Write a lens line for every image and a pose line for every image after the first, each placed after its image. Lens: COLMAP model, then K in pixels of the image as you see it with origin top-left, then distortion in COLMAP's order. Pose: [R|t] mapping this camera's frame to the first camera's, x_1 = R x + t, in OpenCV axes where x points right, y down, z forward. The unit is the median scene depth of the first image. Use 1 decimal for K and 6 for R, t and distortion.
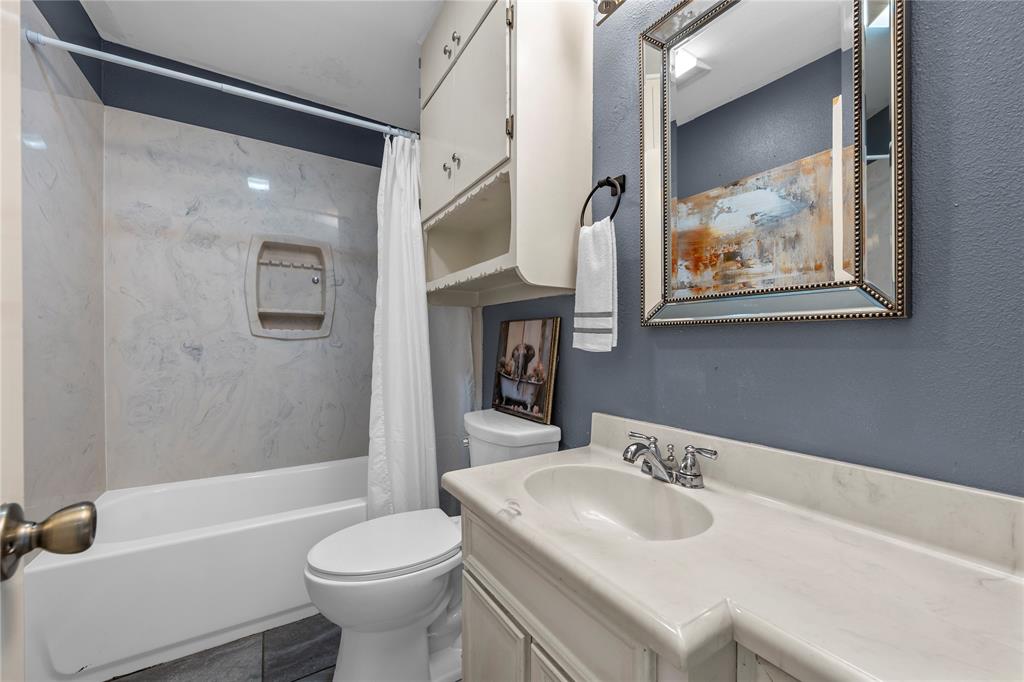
lens RADIAL K [[388.7, 0, 516.2], [0, 388.7, 344.4], [0, 0, 1]] dist [-0.001444, -0.000123]
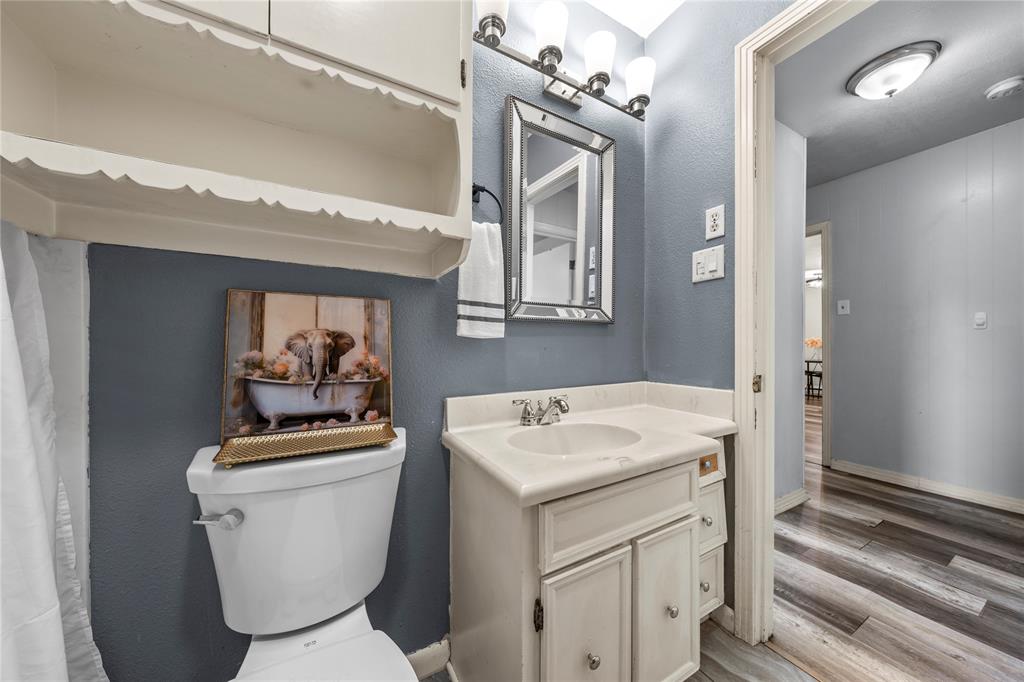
lens RADIAL K [[340.0, 0, 512.4], [0, 340.0, 346.7], [0, 0, 1]] dist [0.000270, -0.000017]
pose [[0.075253, -0.008329, 0.997130, -0.581130], [0.002928, 0.999963, 0.008131, 0.026612], [-0.997160, 0.002308, 0.075275, 0.649787]]
